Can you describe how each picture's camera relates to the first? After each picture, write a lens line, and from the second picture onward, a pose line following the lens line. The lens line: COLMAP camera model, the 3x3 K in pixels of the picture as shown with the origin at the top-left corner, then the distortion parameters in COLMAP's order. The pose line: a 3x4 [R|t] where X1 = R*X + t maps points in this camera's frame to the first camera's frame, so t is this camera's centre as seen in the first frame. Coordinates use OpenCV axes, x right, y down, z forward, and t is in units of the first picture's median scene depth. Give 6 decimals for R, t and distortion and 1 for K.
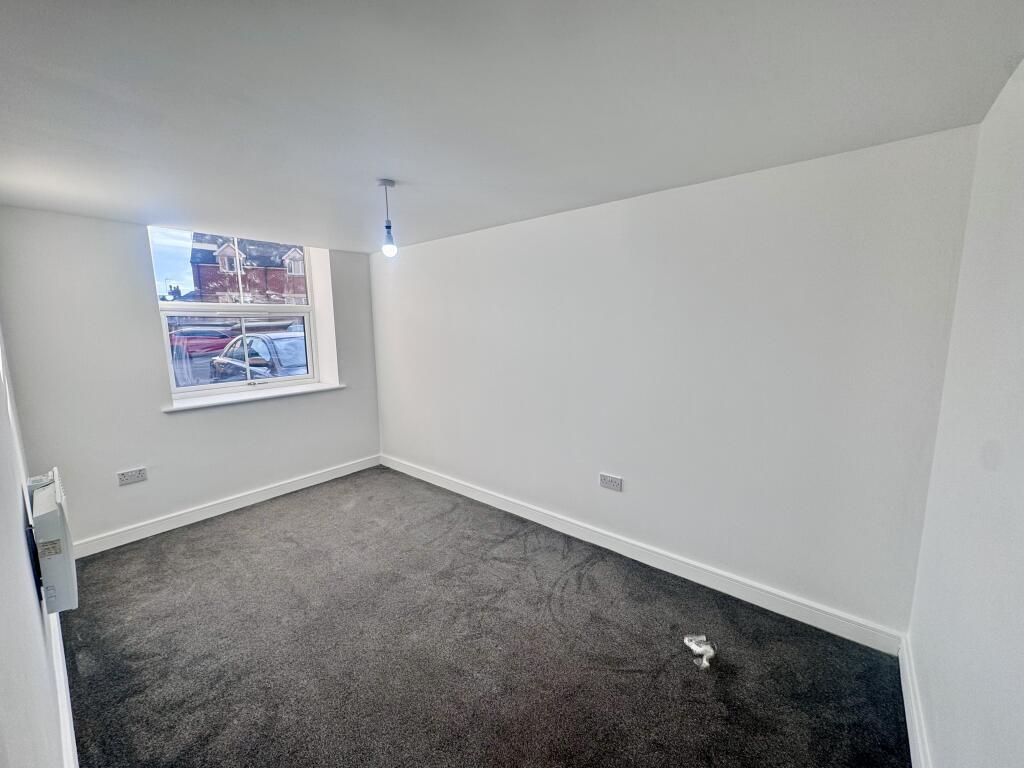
lens RADIAL K [[405.4, 0, 515.3], [0, 405.4, 380.8], [0, 0, 1]] dist [0.001929, 0.000321]
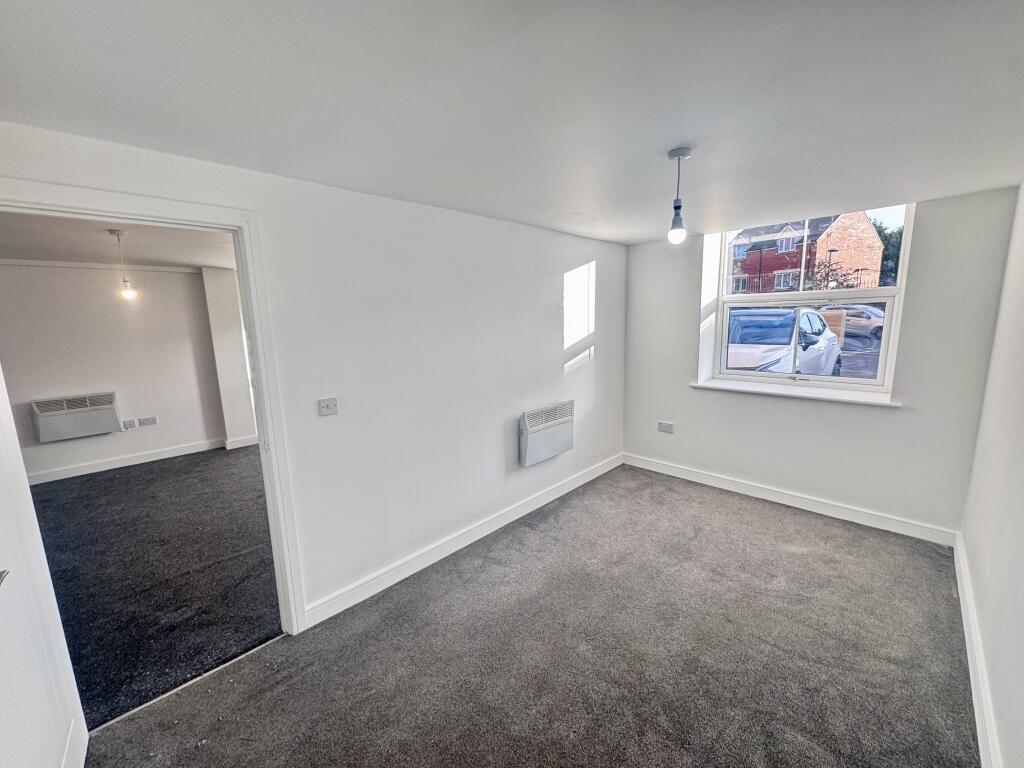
lens RADIAL K [[405.4, 0, 514.8], [0, 405.4, 391.0], [0, 0, 1]] dist [0.001929, 0.000321]
pose [[-0.085946, 0.199444, -0.976133, 0.405586], [-0.113772, 0.971384, 0.208491, -0.109606], [0.989782, 0.128975, -0.060795, 0.545637]]
